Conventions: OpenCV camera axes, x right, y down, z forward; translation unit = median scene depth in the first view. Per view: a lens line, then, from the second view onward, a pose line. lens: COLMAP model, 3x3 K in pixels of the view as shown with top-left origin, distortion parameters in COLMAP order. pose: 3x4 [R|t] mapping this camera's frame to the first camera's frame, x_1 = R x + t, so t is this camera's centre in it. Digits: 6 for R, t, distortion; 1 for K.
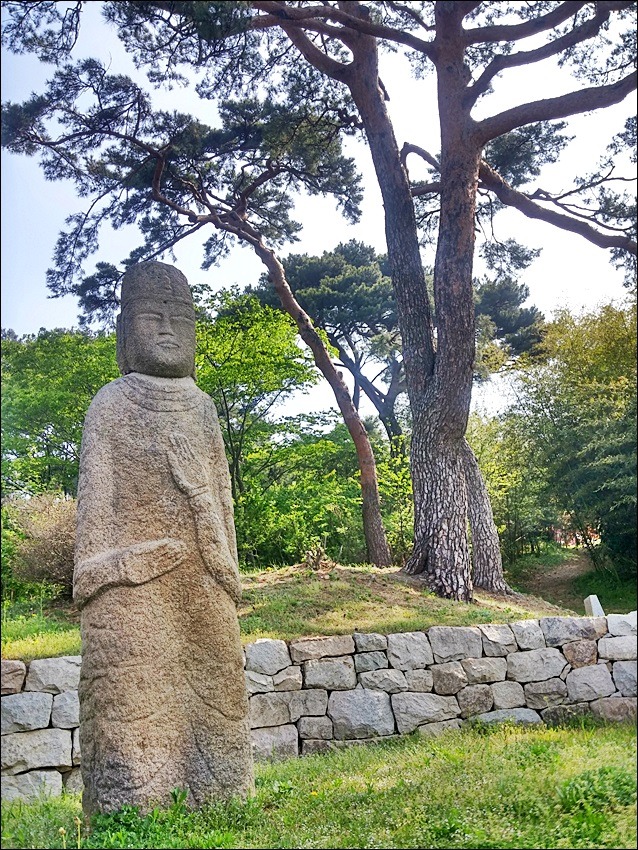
lens RADIAL K [[731.2, 0, 331.6], [0, 731.2, 424.4], [0, 0, 1]] dist [0.066668, -0.072847]
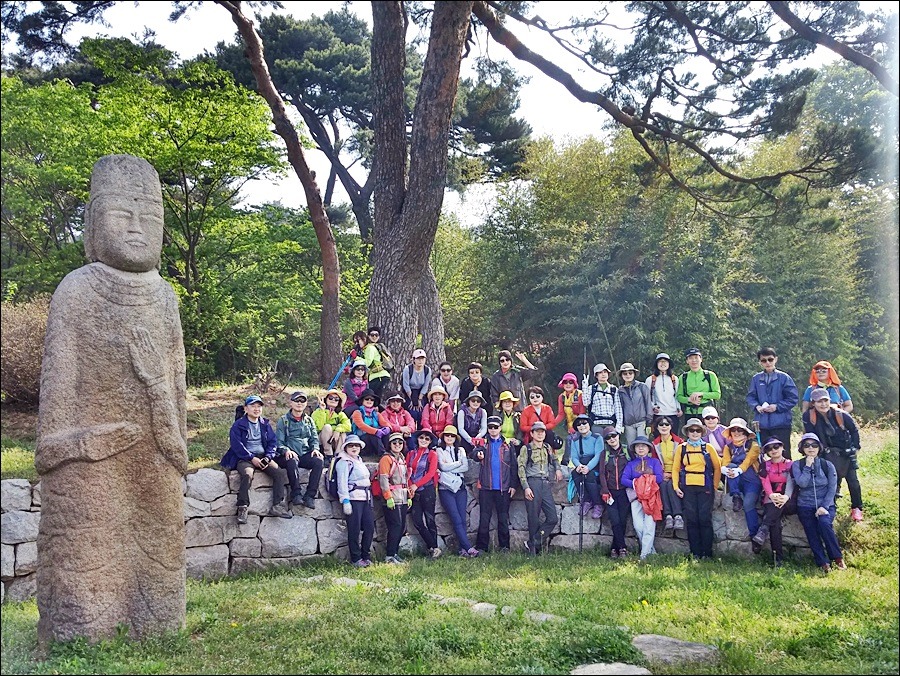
lens RADIAL K [[774.5, 0, 450.0], [0, 774.5, 338.0], [0, 0, 1]] dist [0.073715, -0.086851]
pose [[0.974074, 0.103325, 0.201255, 0.005493], [-0.137897, 0.976415, 0.166124, -0.089968], [-0.179343, -0.189570, 0.965349, -0.095286]]
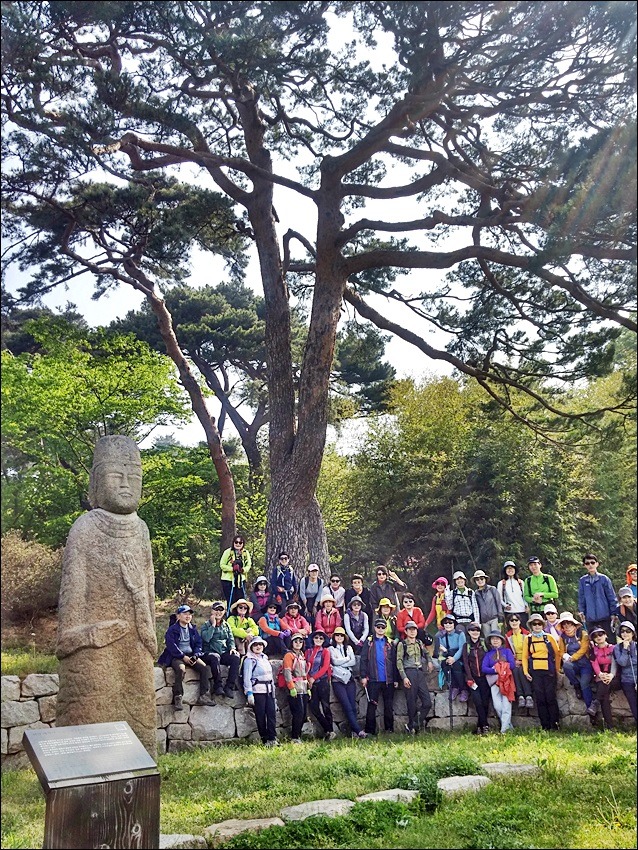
lens RADIAL K [[731.4, 0, 316.5], [0, 731.4, 428.6], [0, 0, 1]] dist [0.073715, -0.086851]
pose [[0.980158, 0.102089, 0.169907, -0.039269], [-0.102960, 0.994679, -0.003703, -0.113794], [-0.169381, -0.013864, 0.985453, -0.261444]]
